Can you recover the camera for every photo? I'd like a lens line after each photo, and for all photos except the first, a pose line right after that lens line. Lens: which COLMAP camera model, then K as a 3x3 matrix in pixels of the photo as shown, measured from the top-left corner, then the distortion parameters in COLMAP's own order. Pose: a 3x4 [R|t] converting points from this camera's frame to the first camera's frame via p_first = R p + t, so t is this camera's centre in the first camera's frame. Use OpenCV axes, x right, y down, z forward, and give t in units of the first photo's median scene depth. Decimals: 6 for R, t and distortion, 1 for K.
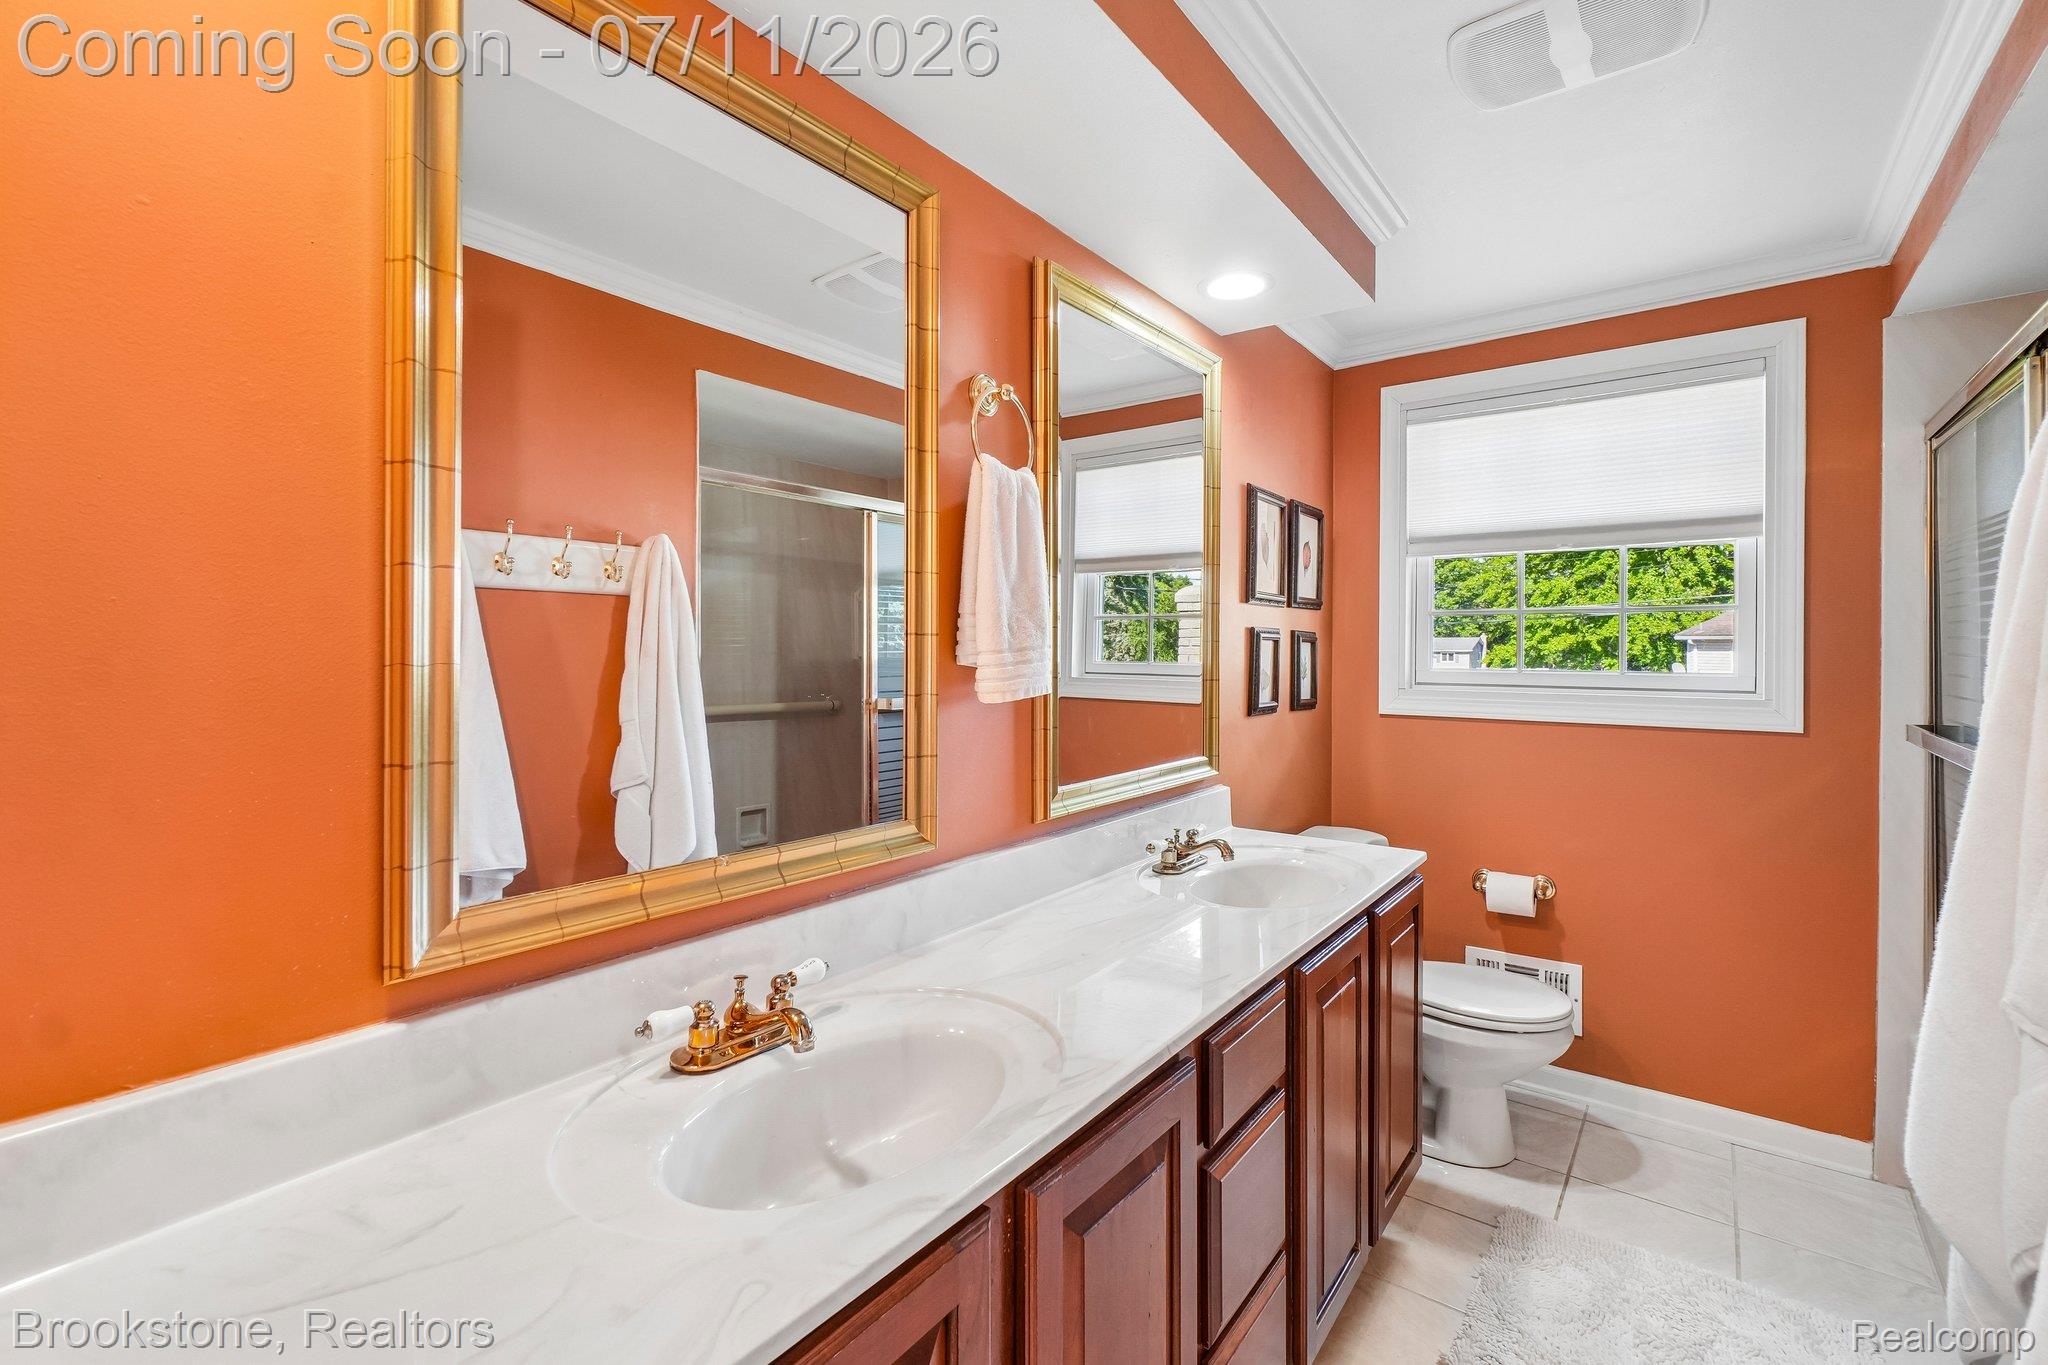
lens RADIAL K [[899.9, 0, 1029.9], [0, 899.9, 662.3], [0, 0, 1]] dist [-0.009826, 0.000753]
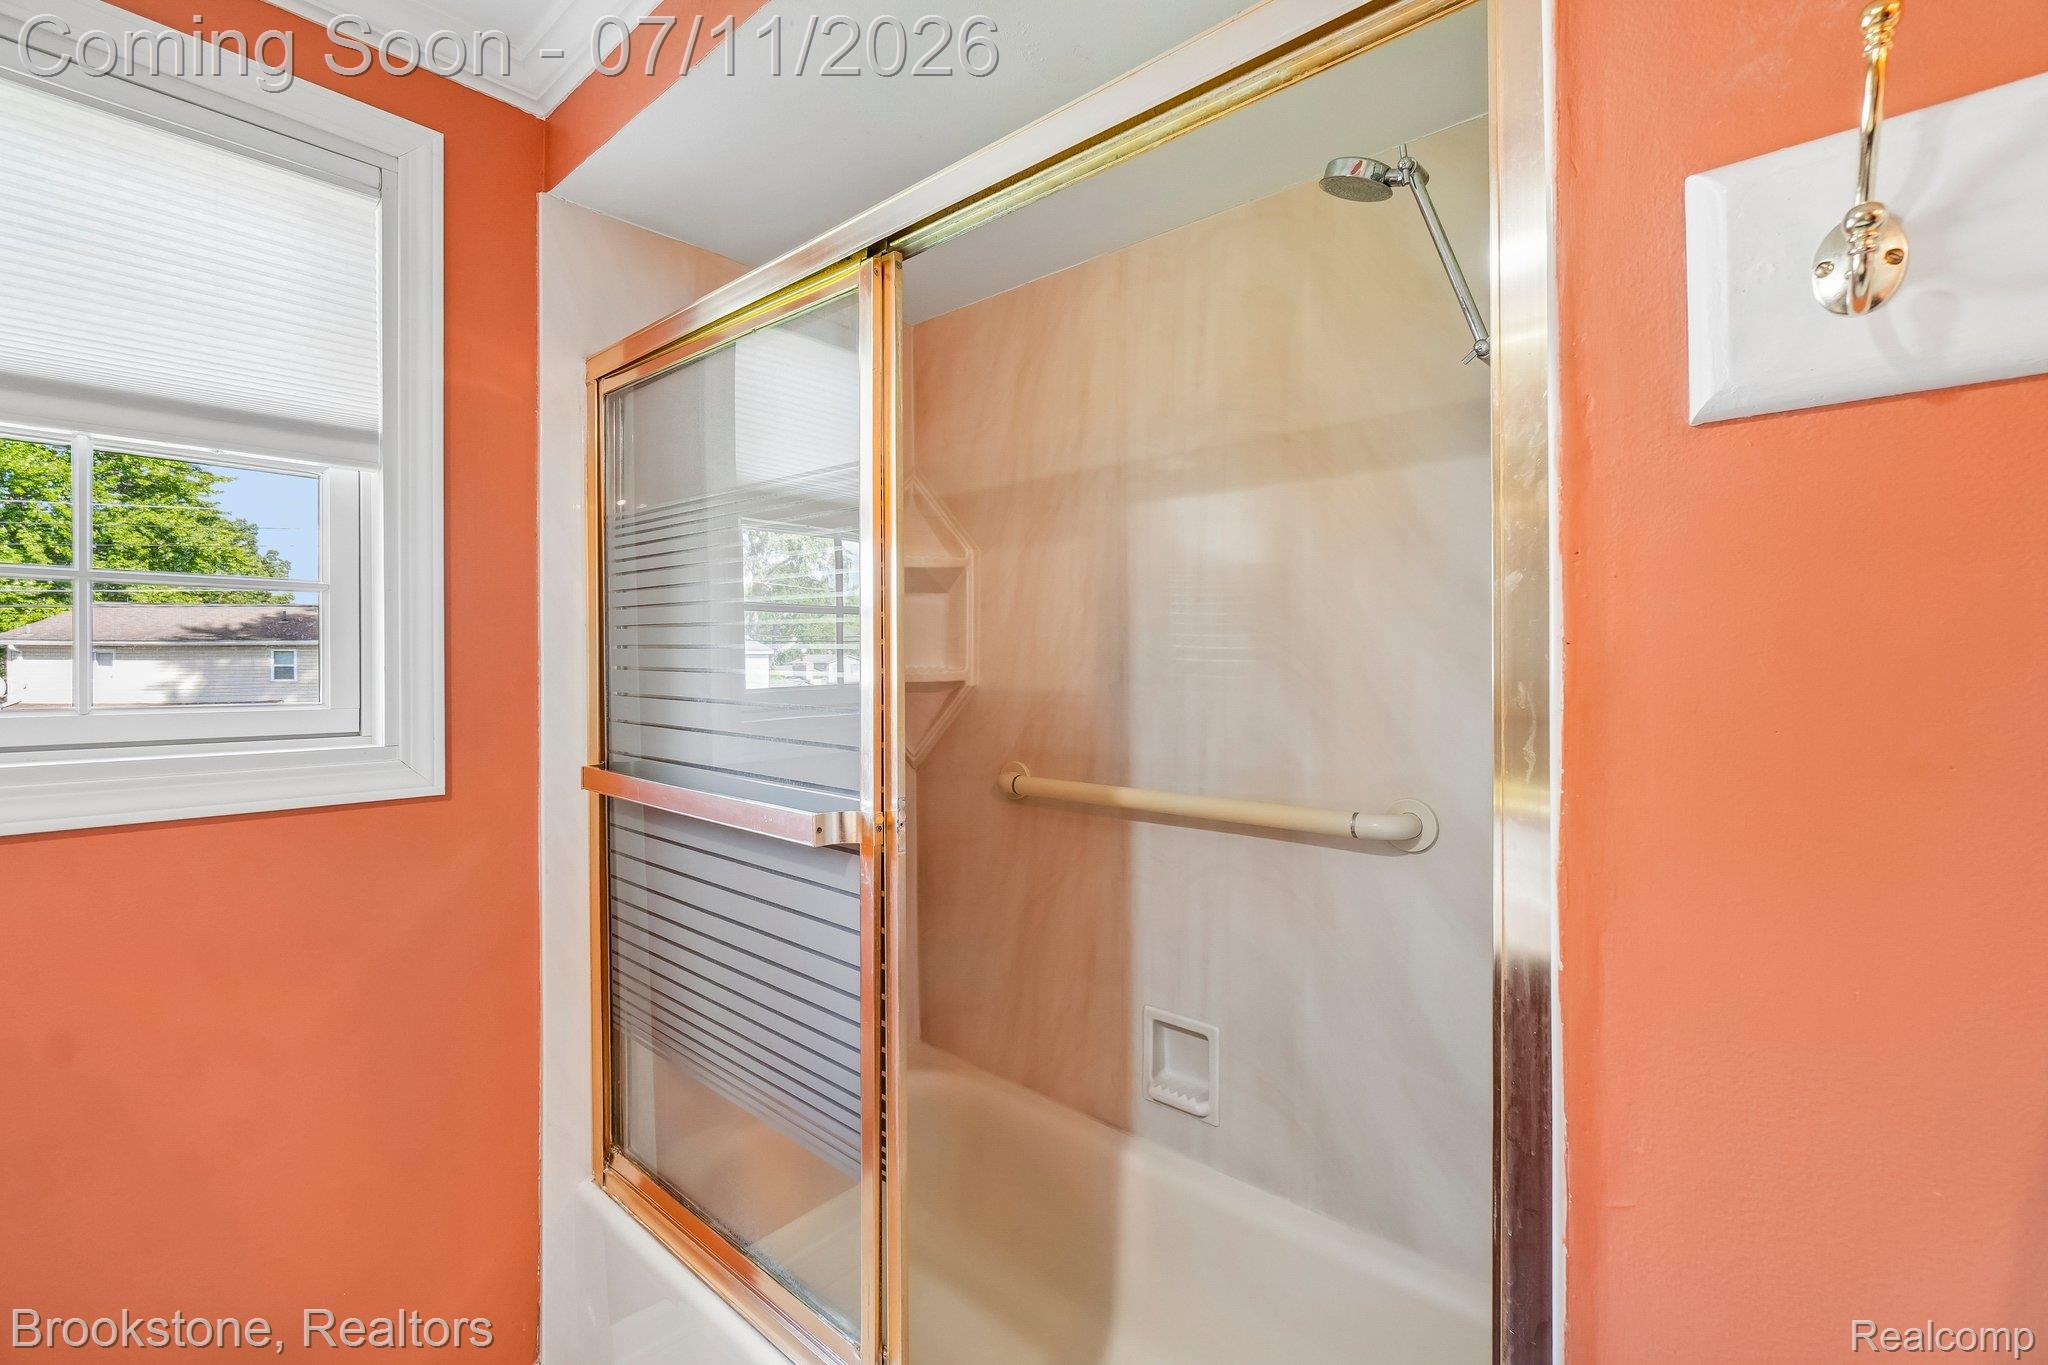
lens RADIAL K [[899.9, 0, 1027.0], [0, 899.9, 665.1], [0, 0, 1]] dist [-0.009826, 0.000753]
pose [[0.076426, -0.004938, 0.997063, 0.266856], [0.011096, 0.999930, 0.004102, -0.009687], [-0.997014, 0.010749, 0.076476, 0.538363]]
